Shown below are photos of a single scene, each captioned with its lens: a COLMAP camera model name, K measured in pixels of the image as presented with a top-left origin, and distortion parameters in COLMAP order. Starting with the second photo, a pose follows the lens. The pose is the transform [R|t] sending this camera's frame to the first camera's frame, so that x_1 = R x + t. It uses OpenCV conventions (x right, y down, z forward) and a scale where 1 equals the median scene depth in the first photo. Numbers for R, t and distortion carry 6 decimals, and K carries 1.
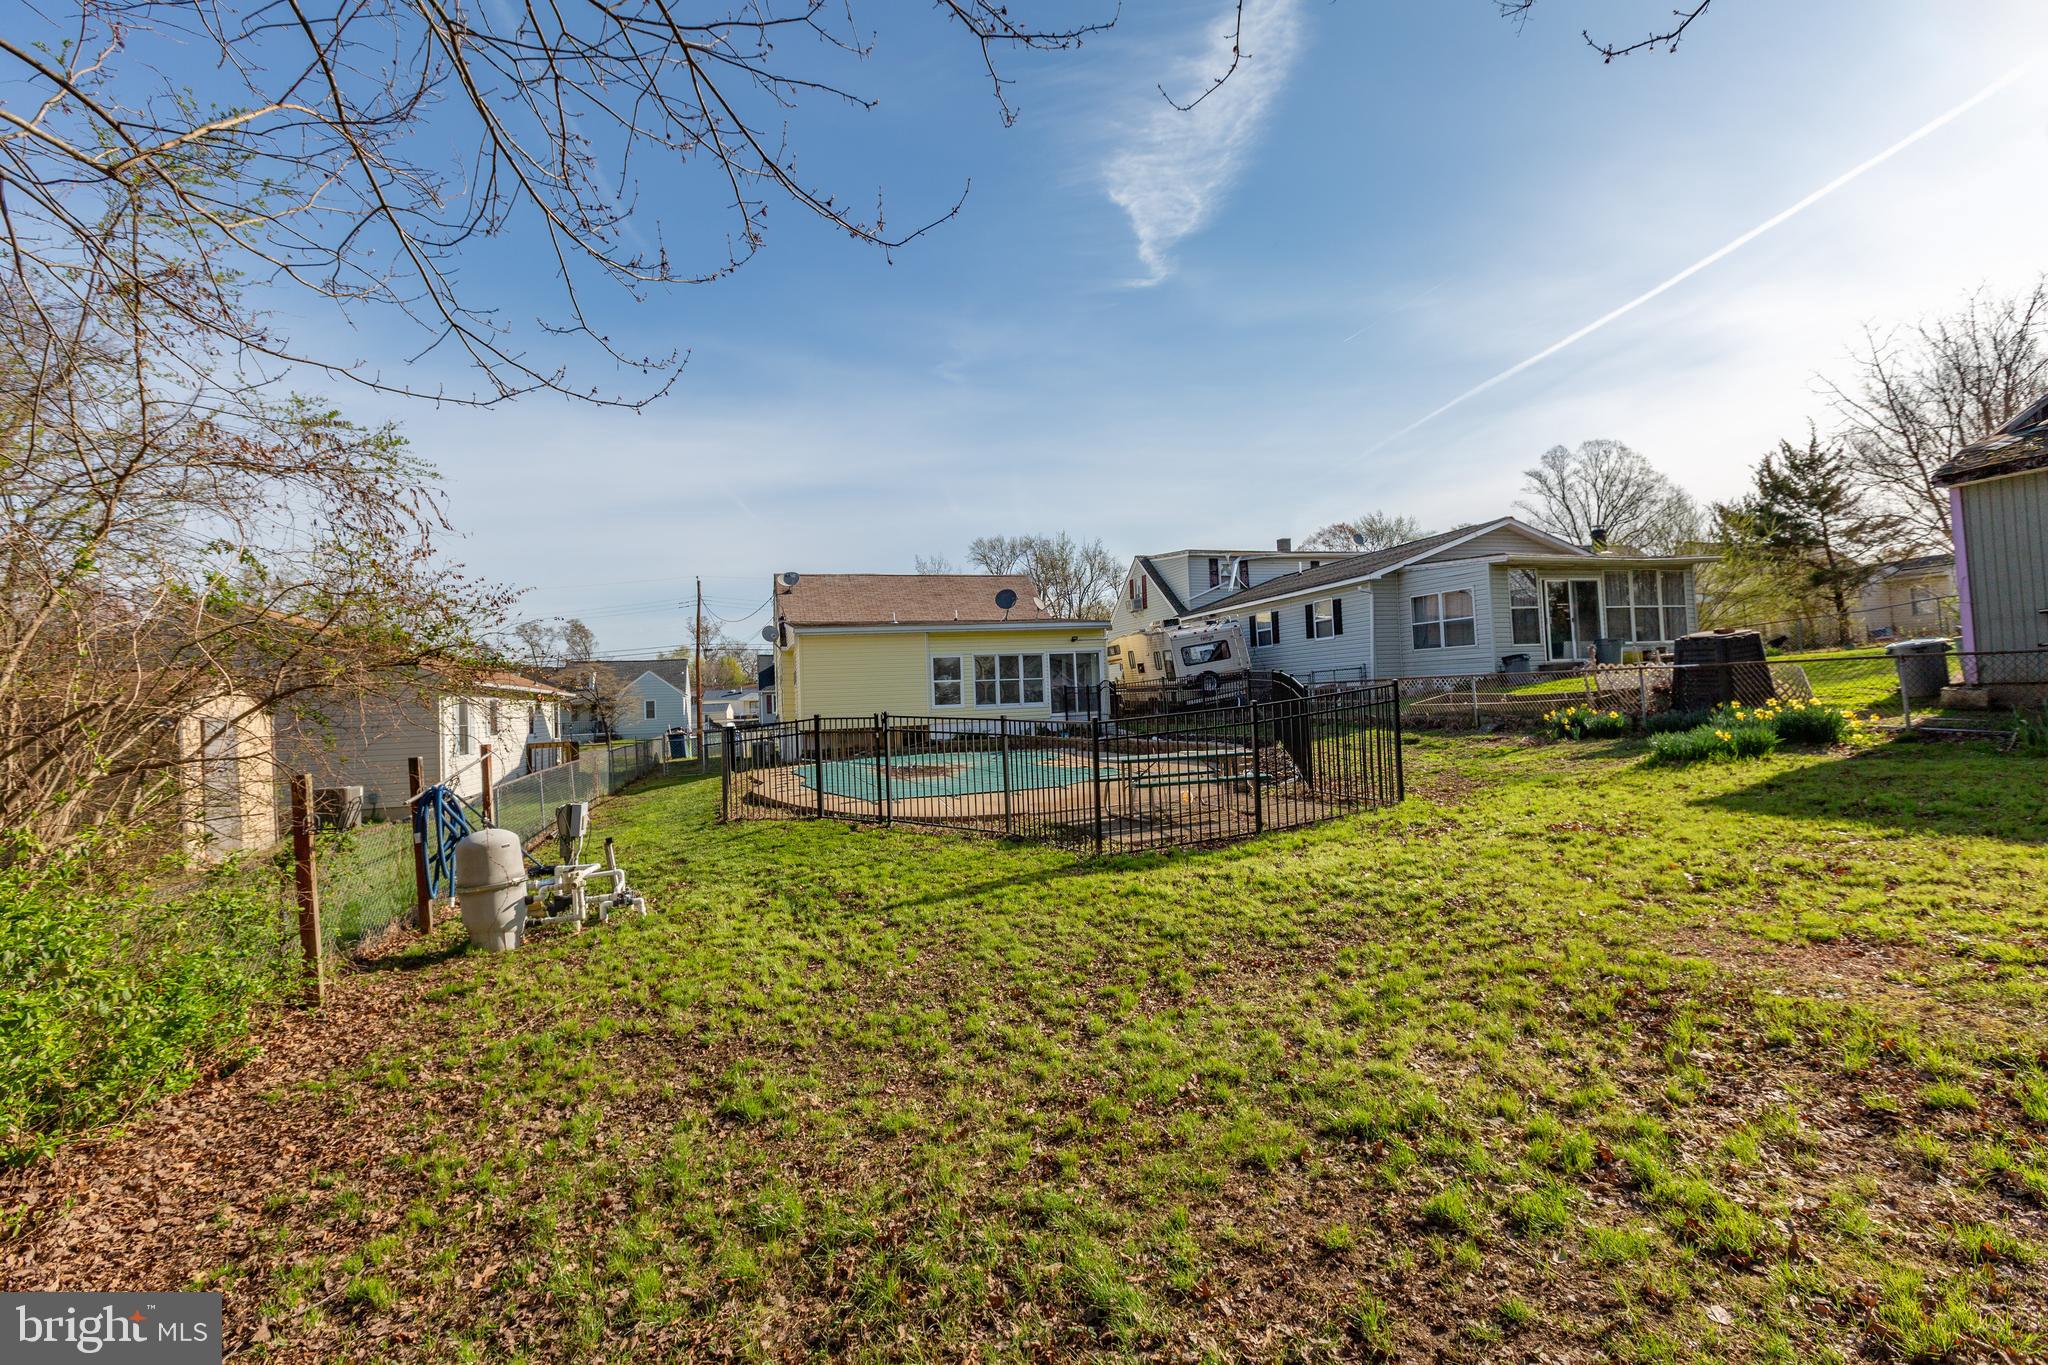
lens RADIAL K [[991.7, 0, 976.8], [0, 991.7, 681.4], [0, 0, 1]] dist [0.004190, -0.002570]
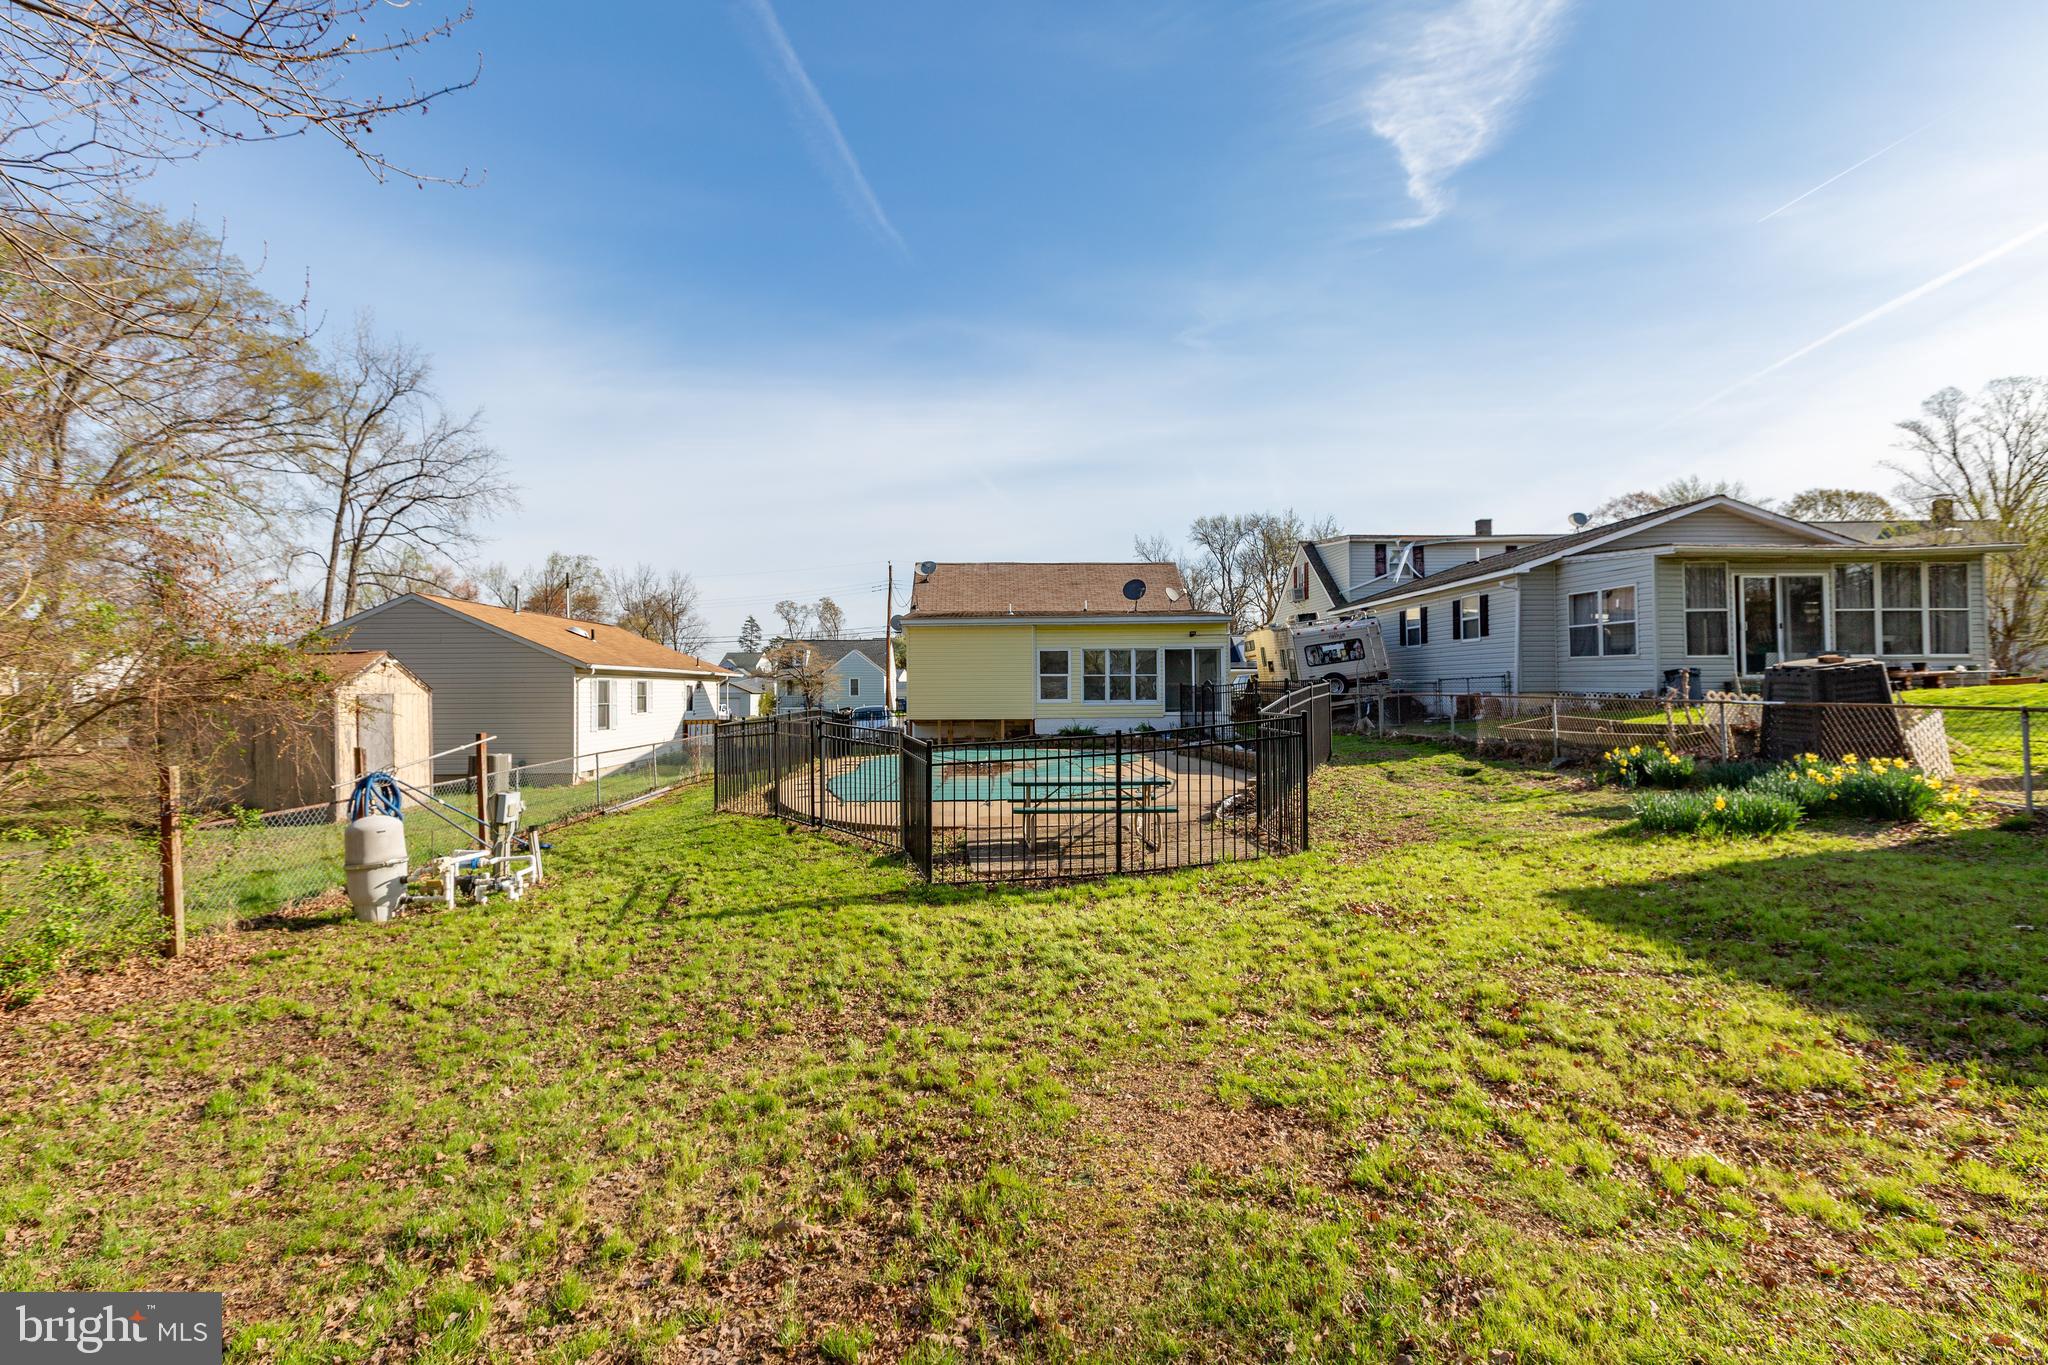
lens RADIAL K [[991.7, 0, 960.5], [0, 991.7, 699.8], [0, 0, 1]] dist [0.004190, -0.002570]
pose [[0.954749, 0.037812, -0.295000, 0.168235], [-0.024790, 0.998551, 0.047760, -0.019769], [0.296378, -0.038286, 0.954303, 0.035372]]
